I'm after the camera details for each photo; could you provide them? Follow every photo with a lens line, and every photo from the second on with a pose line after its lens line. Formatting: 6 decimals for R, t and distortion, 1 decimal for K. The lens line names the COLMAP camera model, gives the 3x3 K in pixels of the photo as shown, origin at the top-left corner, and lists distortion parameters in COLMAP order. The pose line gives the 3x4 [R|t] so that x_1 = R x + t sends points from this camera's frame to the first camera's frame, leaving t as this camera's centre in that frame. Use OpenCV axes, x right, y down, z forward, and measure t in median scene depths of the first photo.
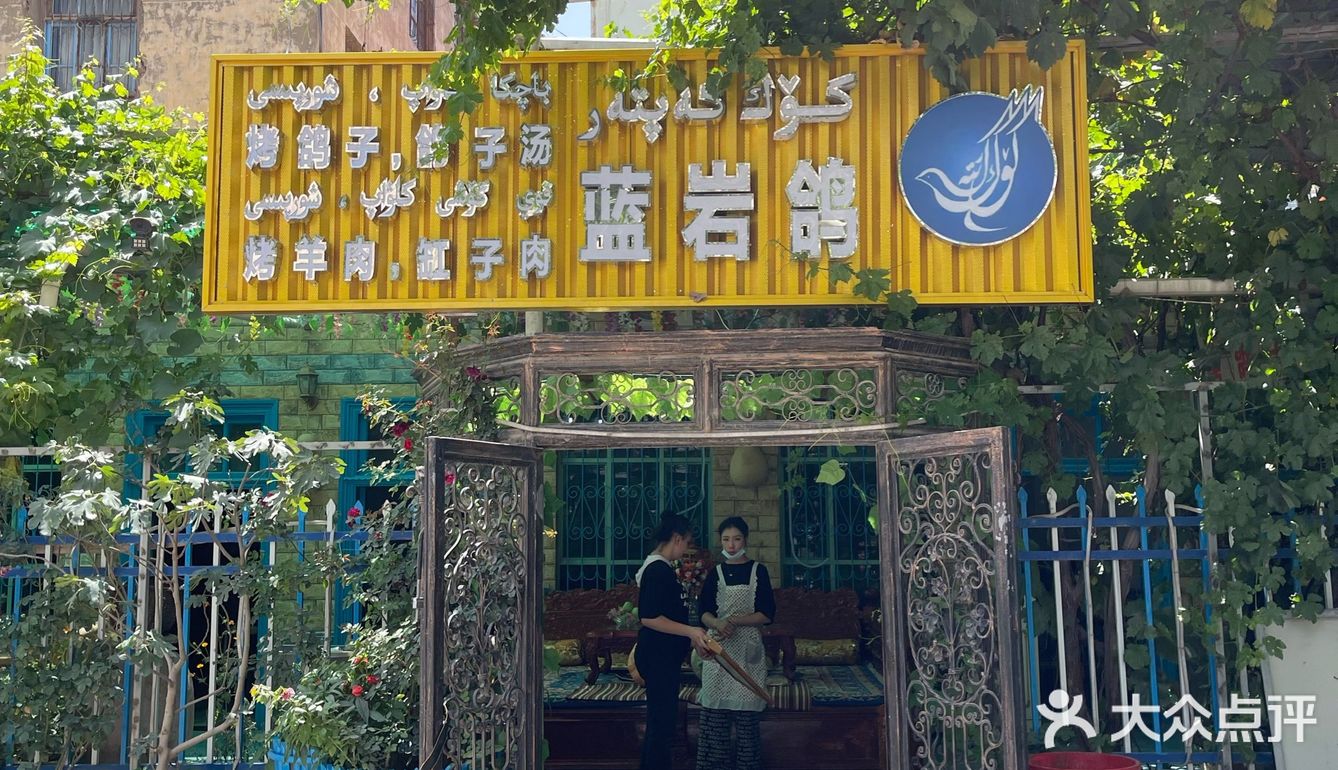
lens RADIAL K [[1187.3, 0, 669.0], [0, 1187.3, 385.0], [0, 0, 1]] dist [0.001934, 0.000231]
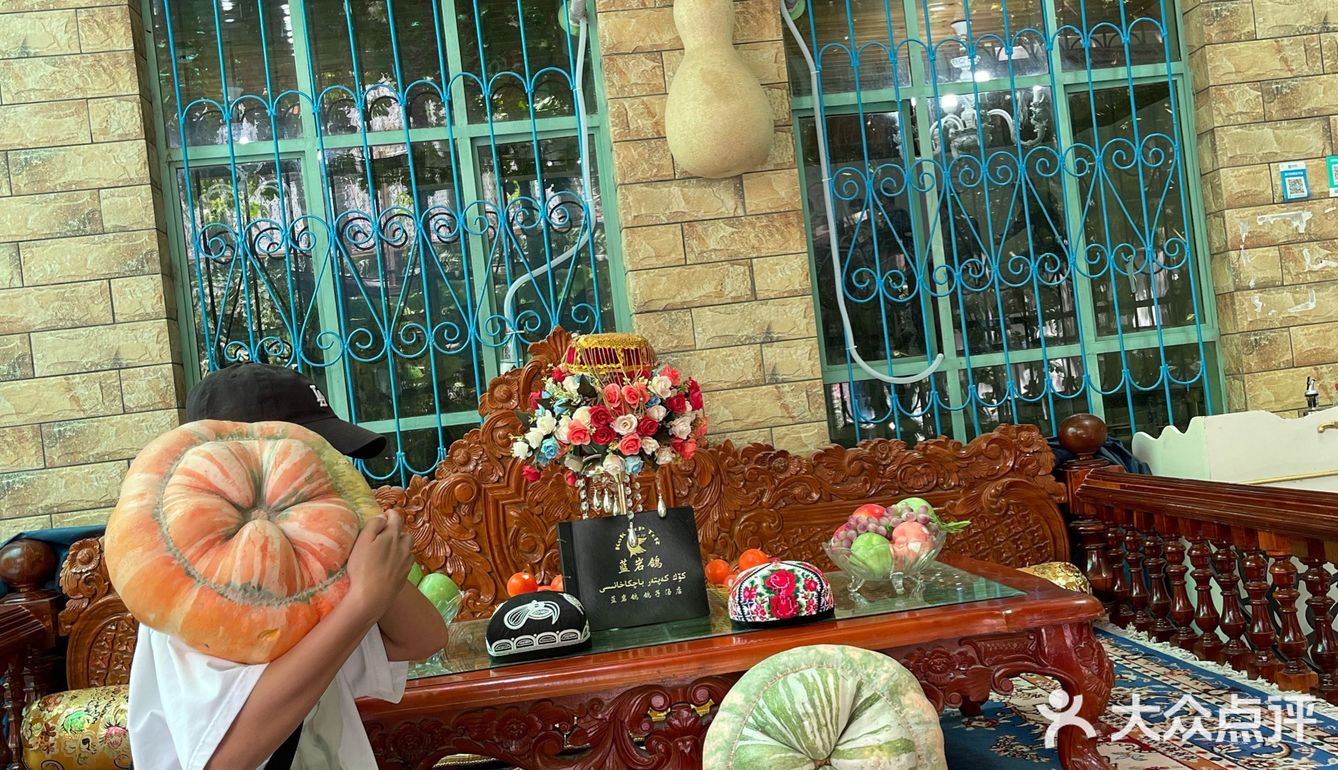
lens RADIAL K [[1187.3, 0, 669.0], [0, 1187.3, 385.0], [0, 0, 1]] dist [0.001934, 0.000231]
pose [[0.979613, -0.102014, 0.173062, -0.015656], [0.084215, 0.990658, 0.107262, 0.107473], [-0.182388, -0.090501, 0.979053, 0.646557]]
